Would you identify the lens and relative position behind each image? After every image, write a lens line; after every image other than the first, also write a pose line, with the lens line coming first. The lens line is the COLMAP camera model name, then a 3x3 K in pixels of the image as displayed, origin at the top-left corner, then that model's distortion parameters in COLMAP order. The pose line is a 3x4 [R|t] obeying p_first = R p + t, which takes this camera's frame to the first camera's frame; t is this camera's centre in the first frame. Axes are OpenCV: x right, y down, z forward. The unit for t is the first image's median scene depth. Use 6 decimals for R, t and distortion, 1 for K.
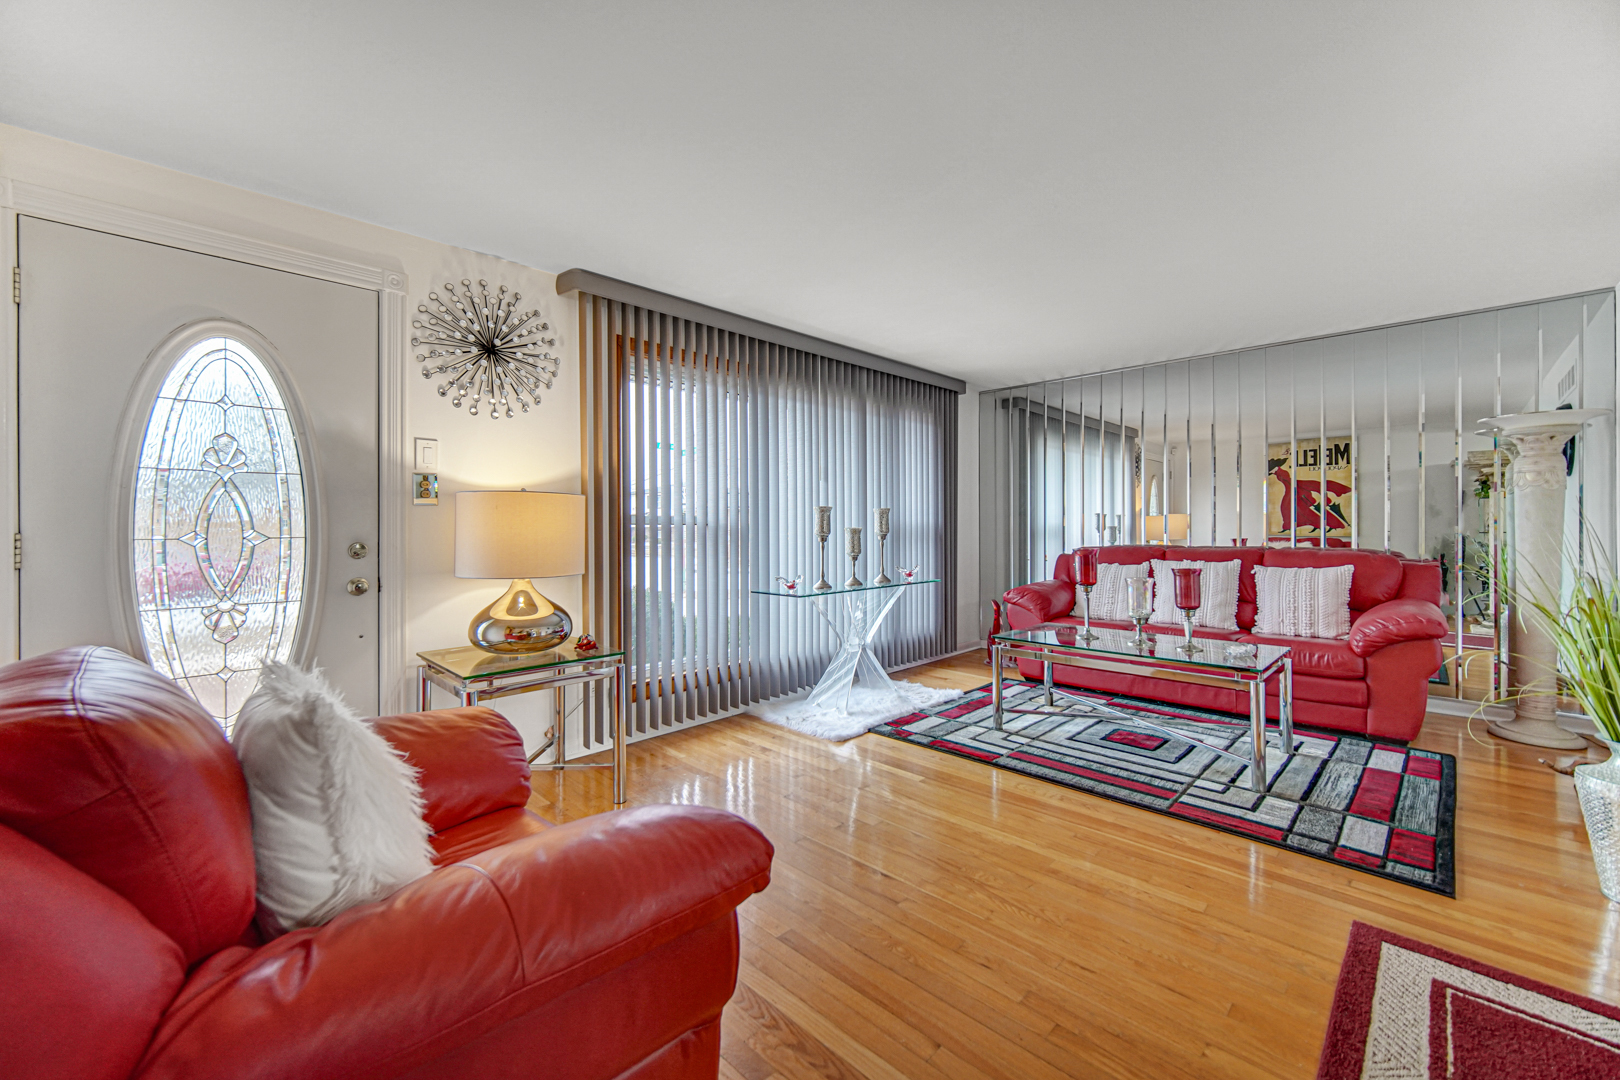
lens RADIAL K [[644.8, 0, 811.7], [0, 644.8, 528.8], [0, 0, 1]] dist [0.000395, 0.000051]
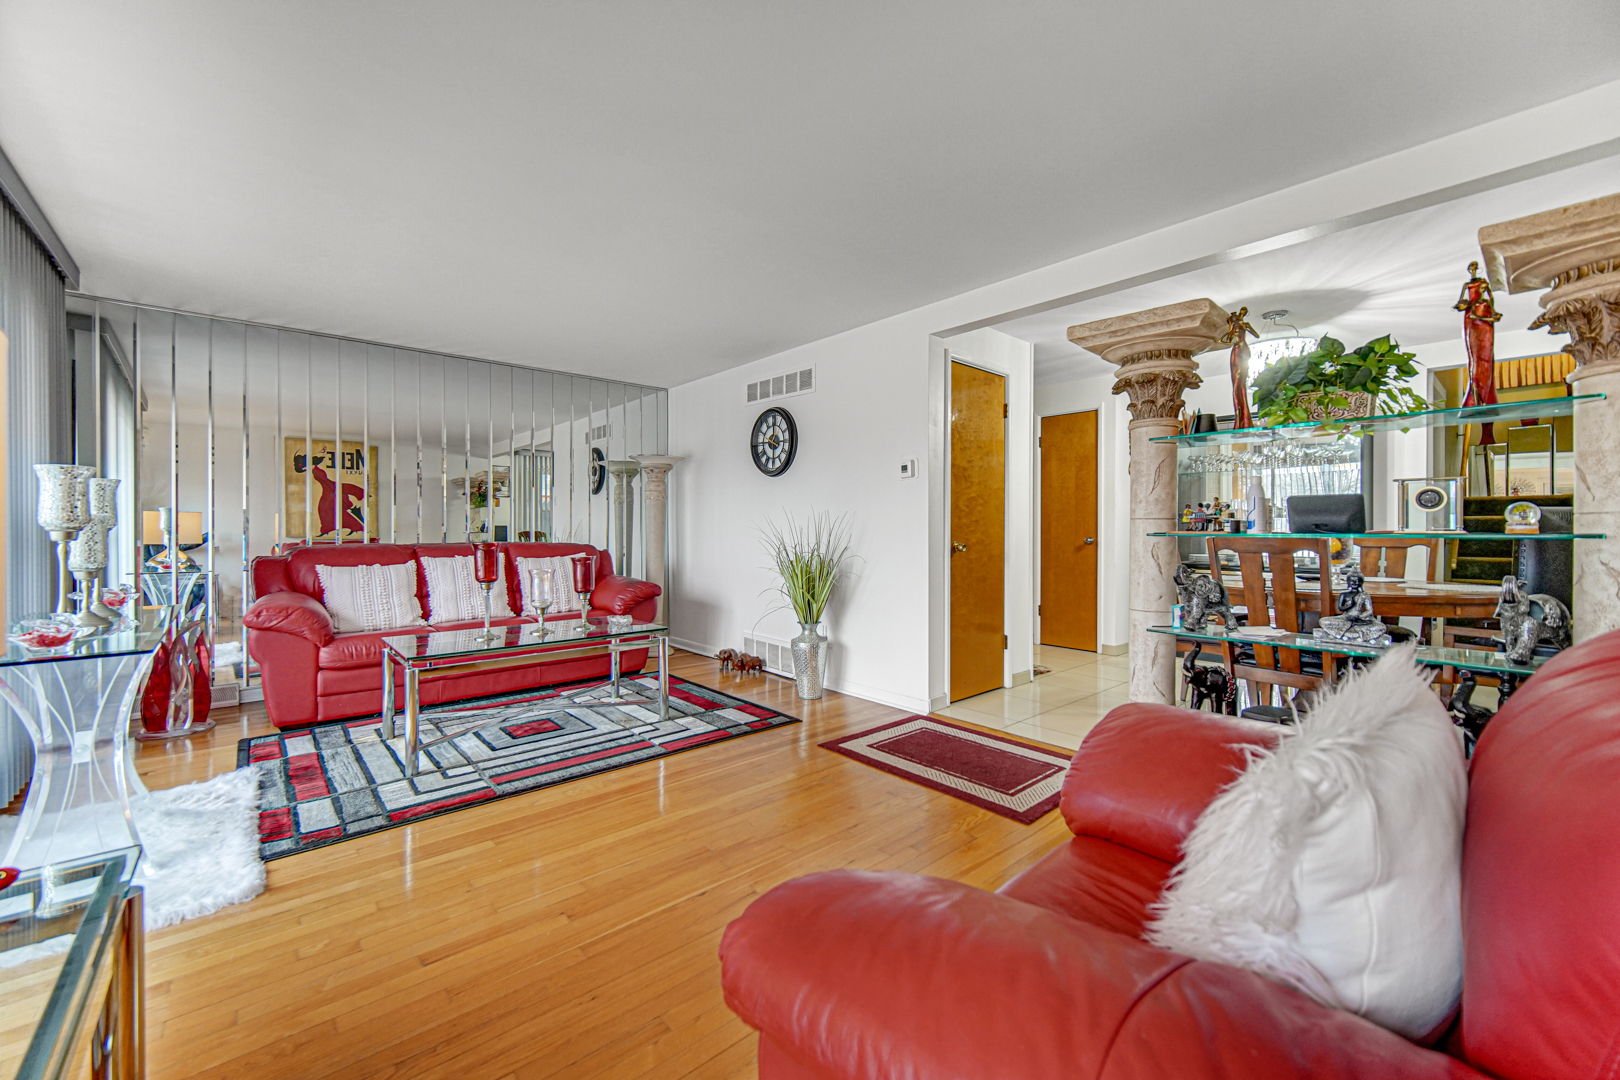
lens RADIAL K [[644.8, 0, 811.9], [0, 644.8, 533.7], [0, 0, 1]] dist [0.000395, 0.000051]
pose [[0.069538, -0.004543, 0.997569, -0.512811], [0.004920, 0.999979, 0.004211, 0.016747], [-0.997567, 0.004615, 0.069559, 0.510775]]
